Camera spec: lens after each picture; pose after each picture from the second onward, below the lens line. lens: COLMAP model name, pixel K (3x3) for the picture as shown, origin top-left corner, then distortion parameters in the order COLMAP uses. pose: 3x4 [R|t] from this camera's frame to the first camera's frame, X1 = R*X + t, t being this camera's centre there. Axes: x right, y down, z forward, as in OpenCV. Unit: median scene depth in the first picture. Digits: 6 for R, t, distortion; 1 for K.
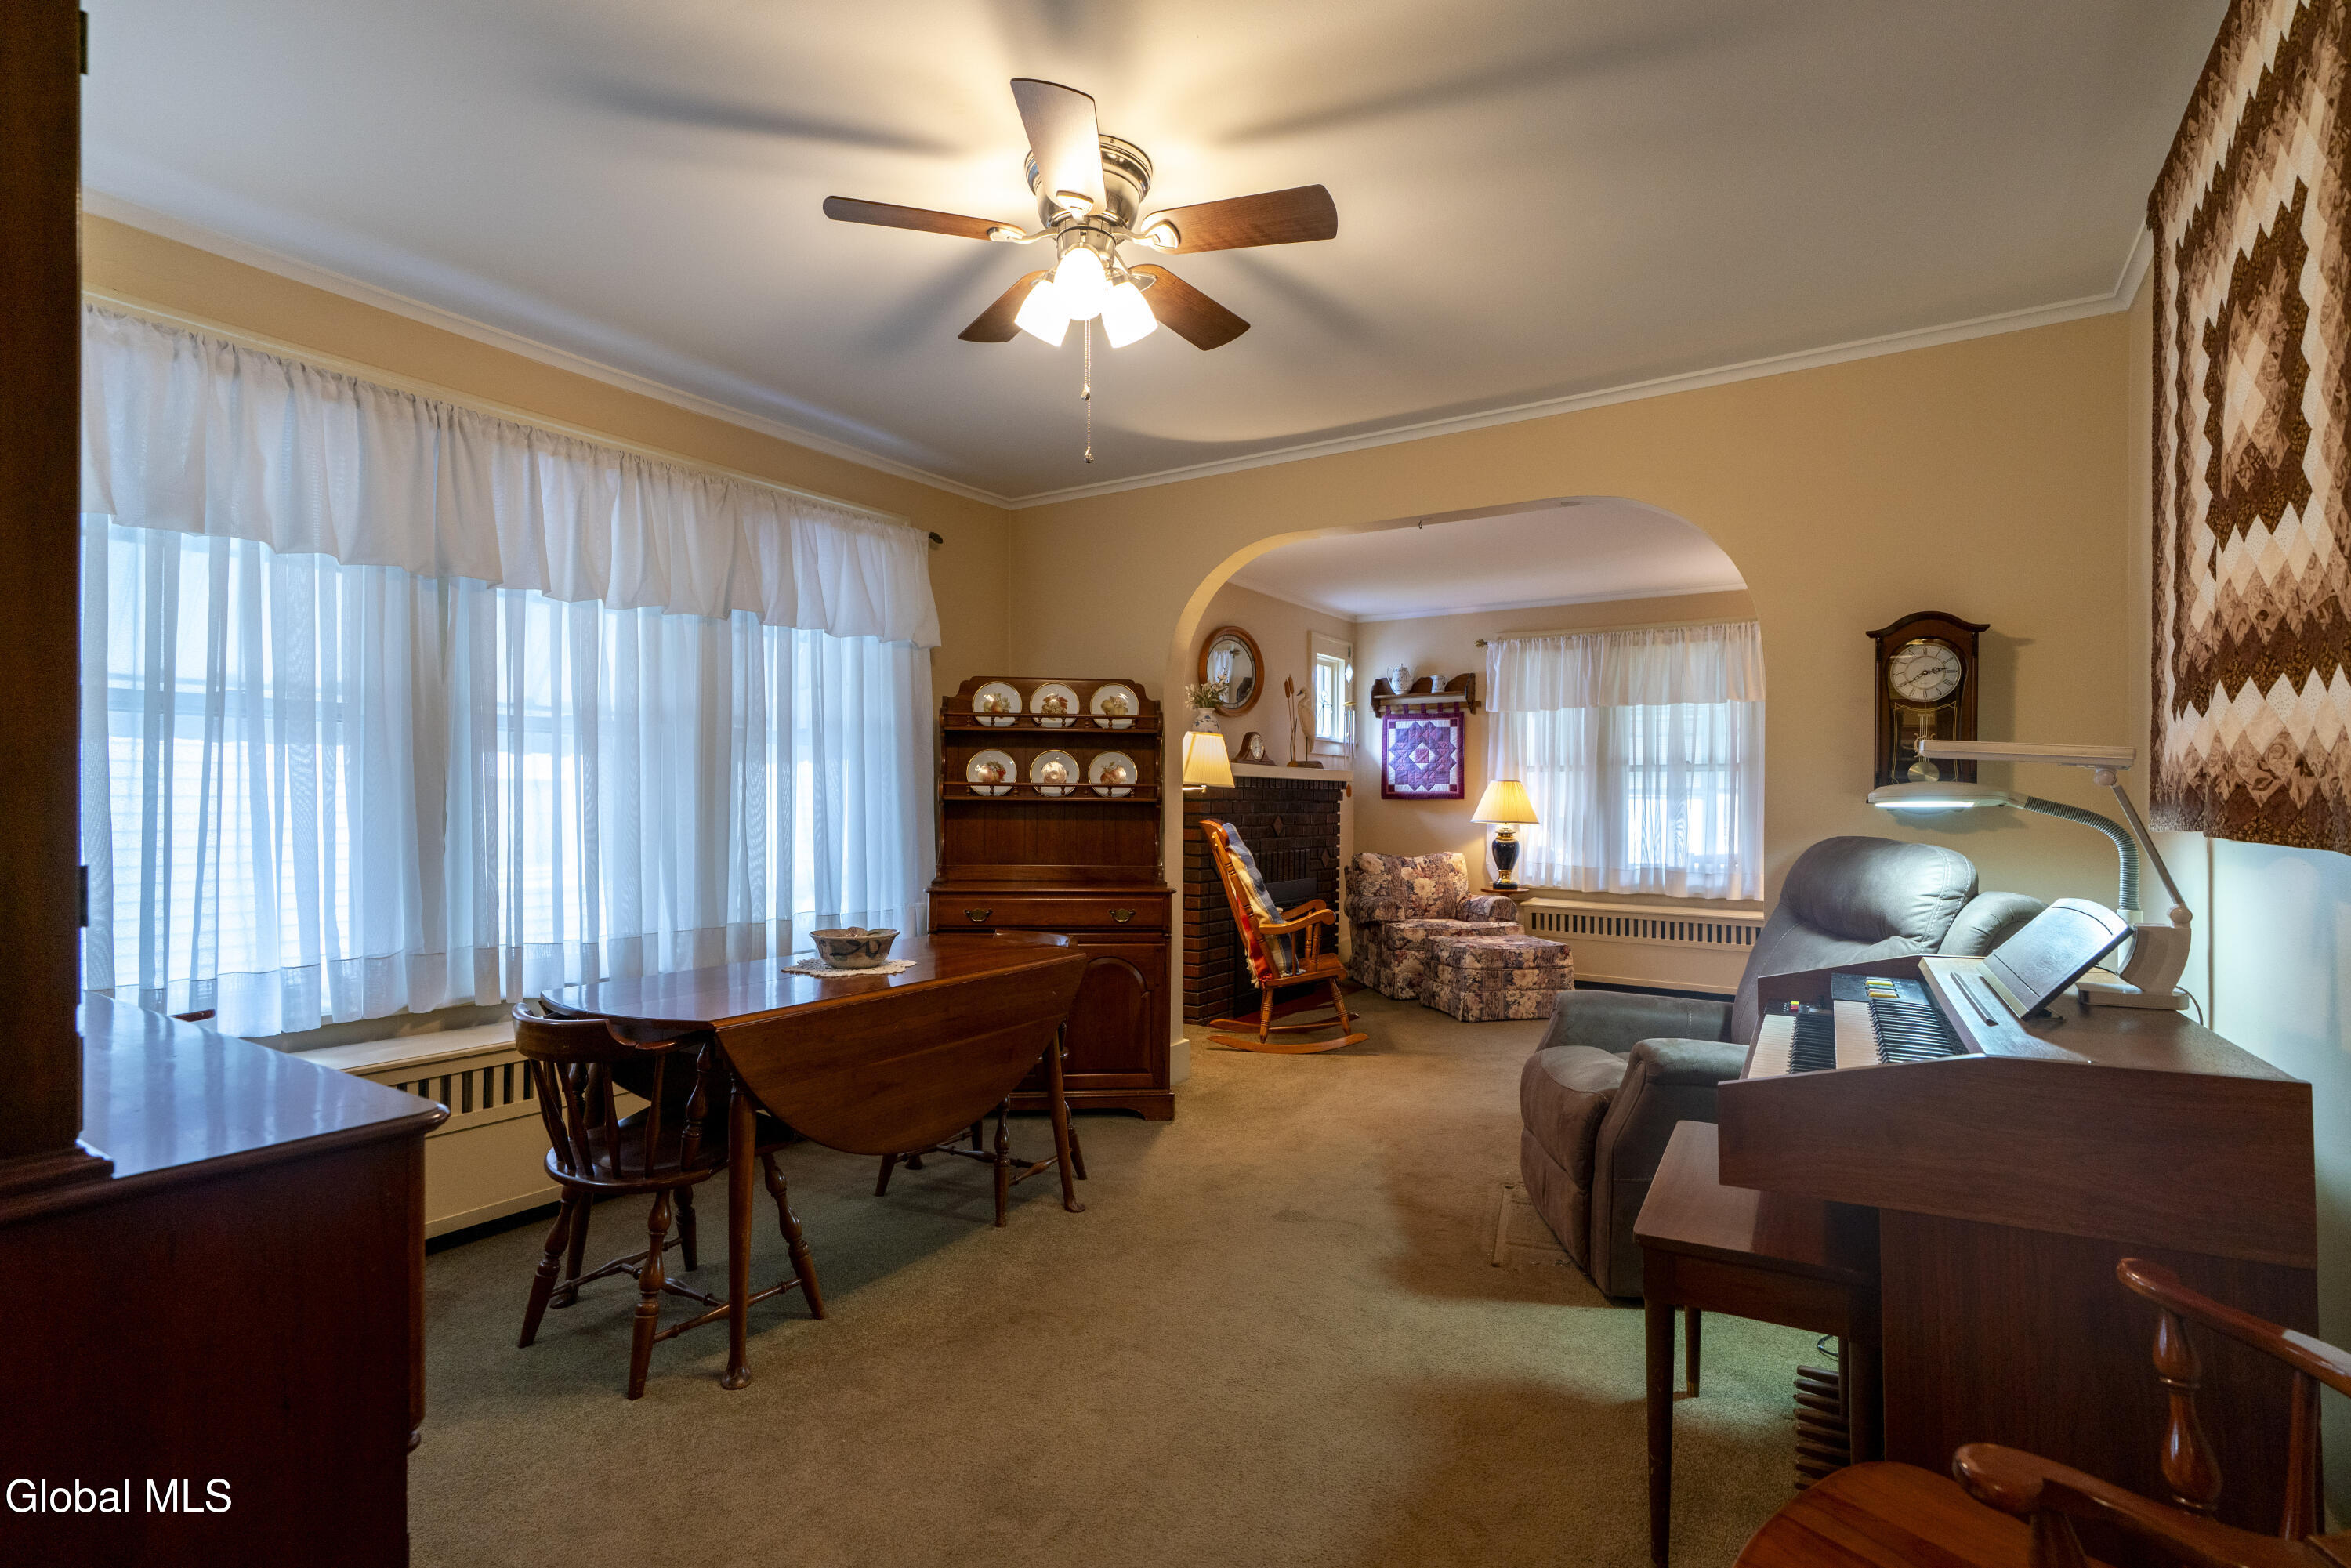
lens RADIAL K [[1133.3, 0, 1176.7], [0, 1133.3, 795.0], [0, 0, 1]] dist [-0.001984, -0.000090]
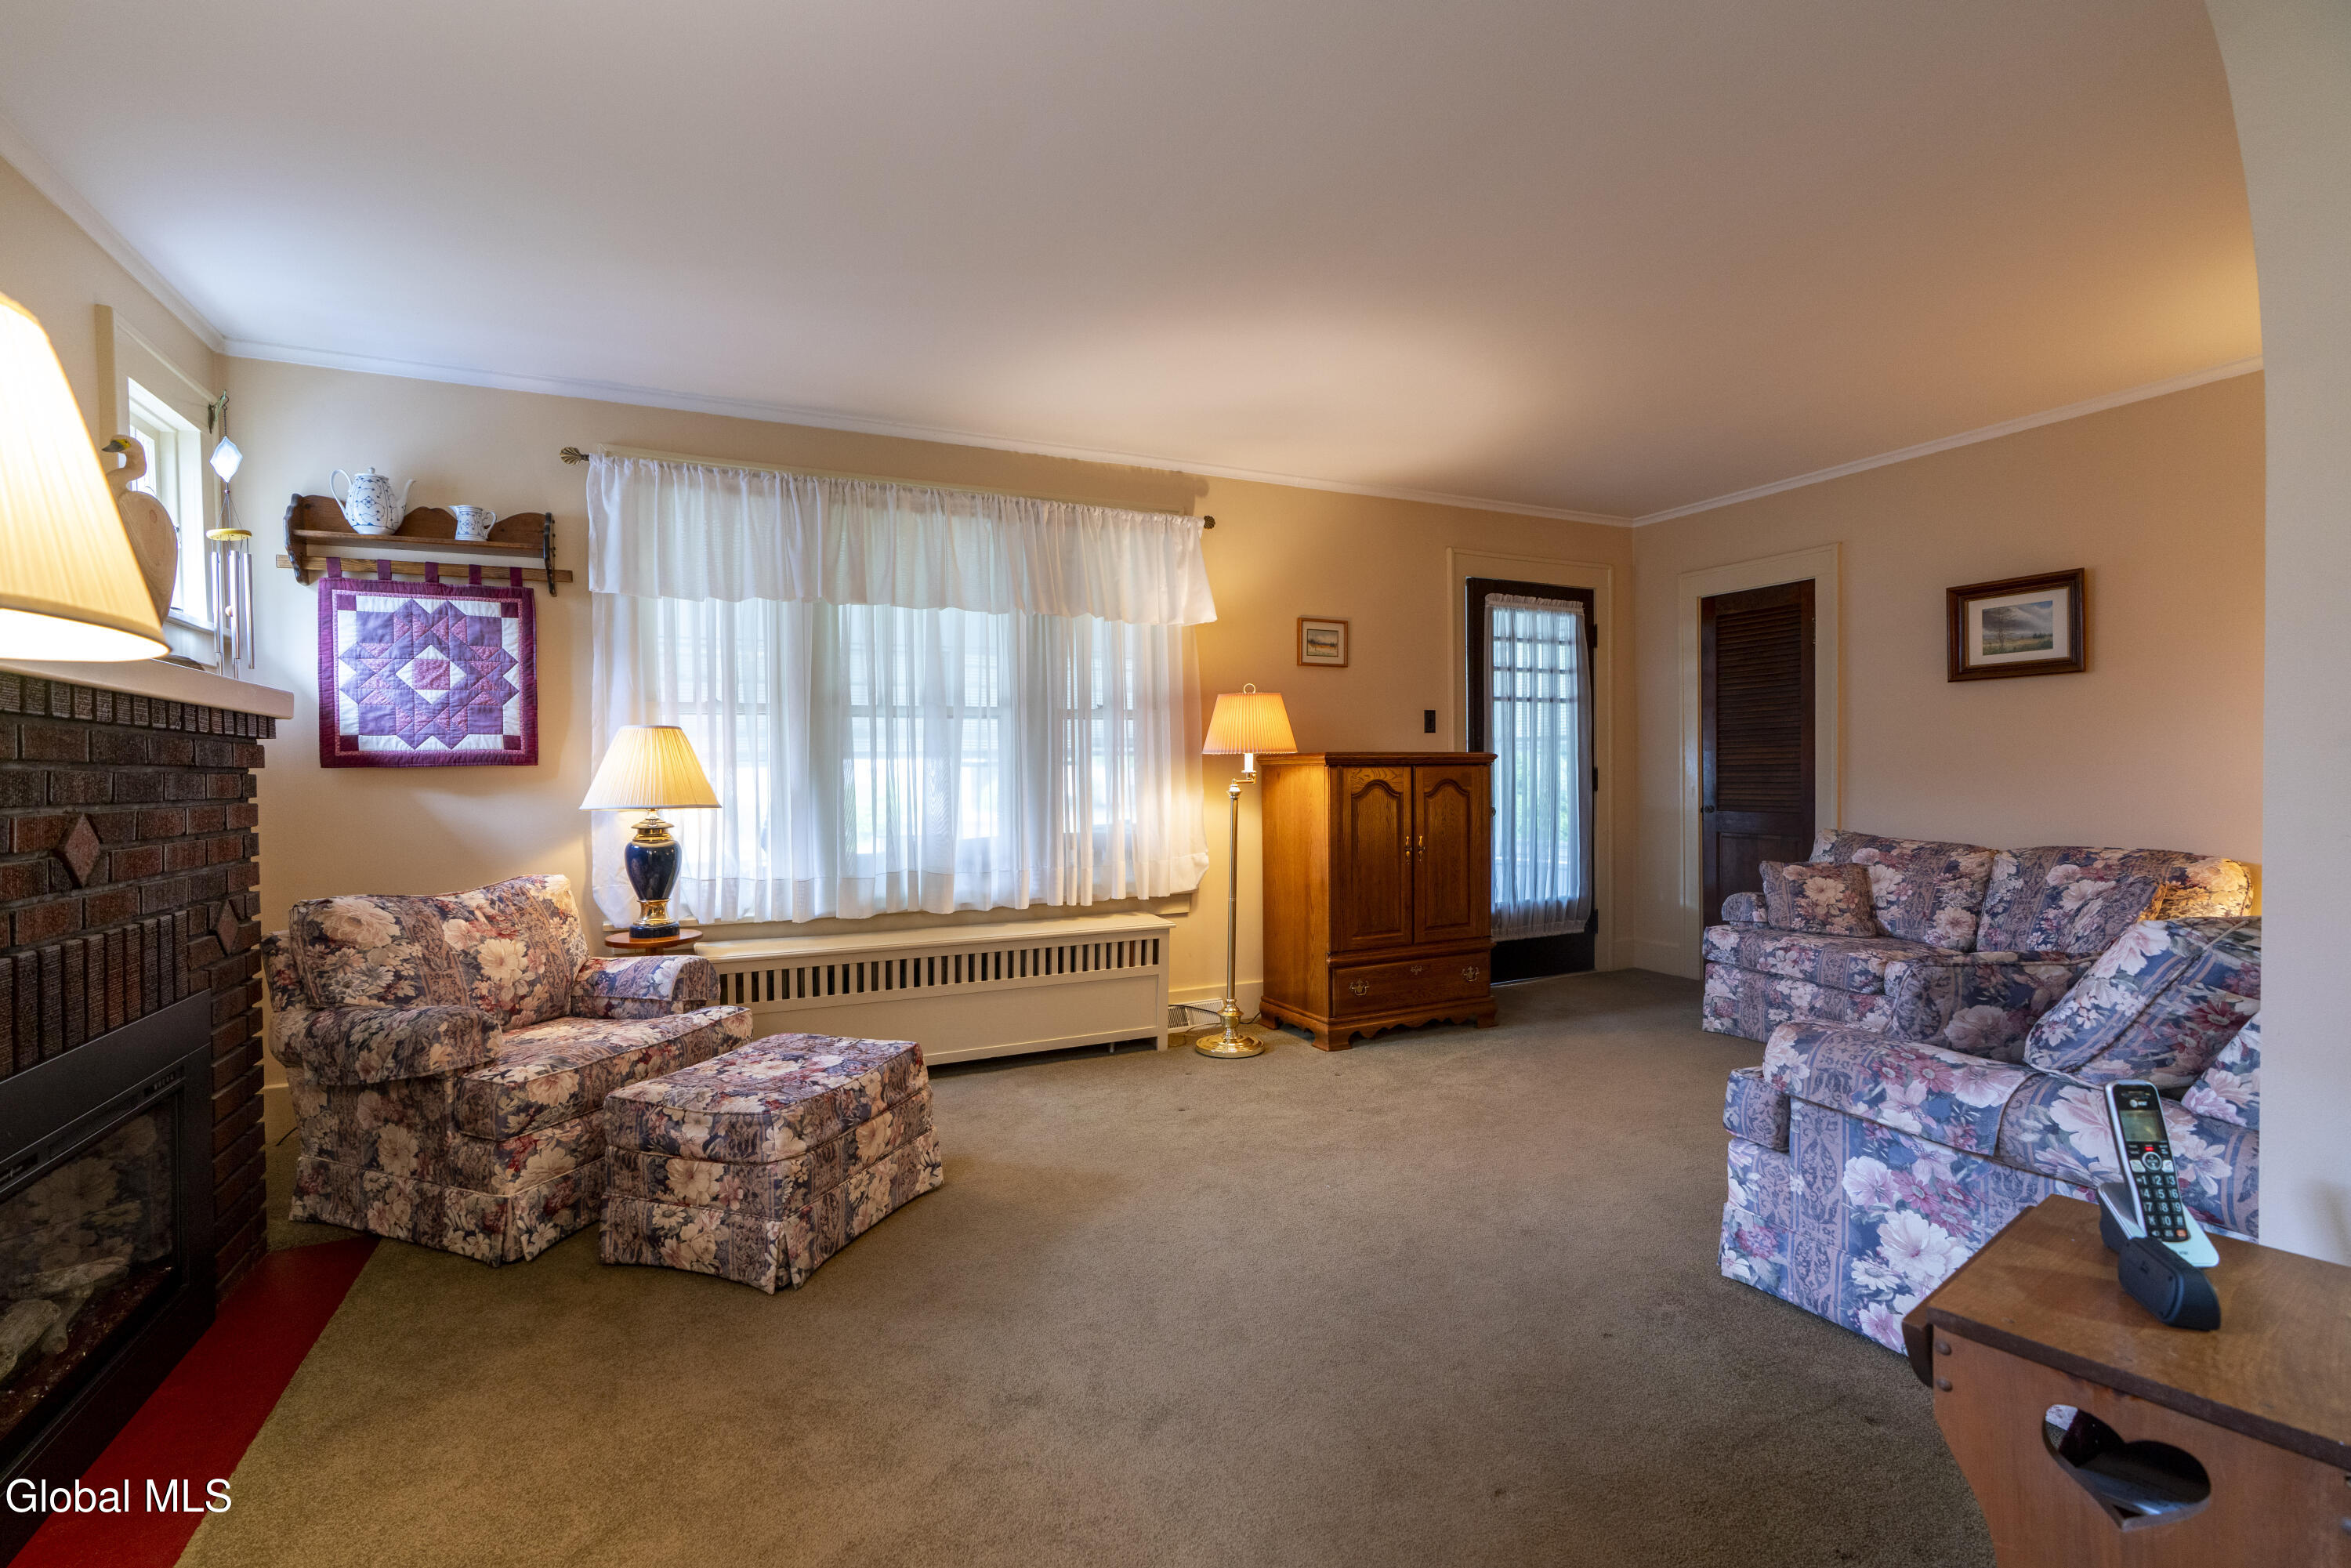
lens RADIAL K [[1056.2, 0, 1167.6], [0, 1056.2, 795.4], [0, 0, 1]] dist [-0.002265, 0.000175]
pose [[0.531821, -0.030784, 0.846297, 0.007090], [0.014036, 0.999522, 0.027538, 0.008542], [-0.846740, -0.002767, 0.531999, 0.543610]]
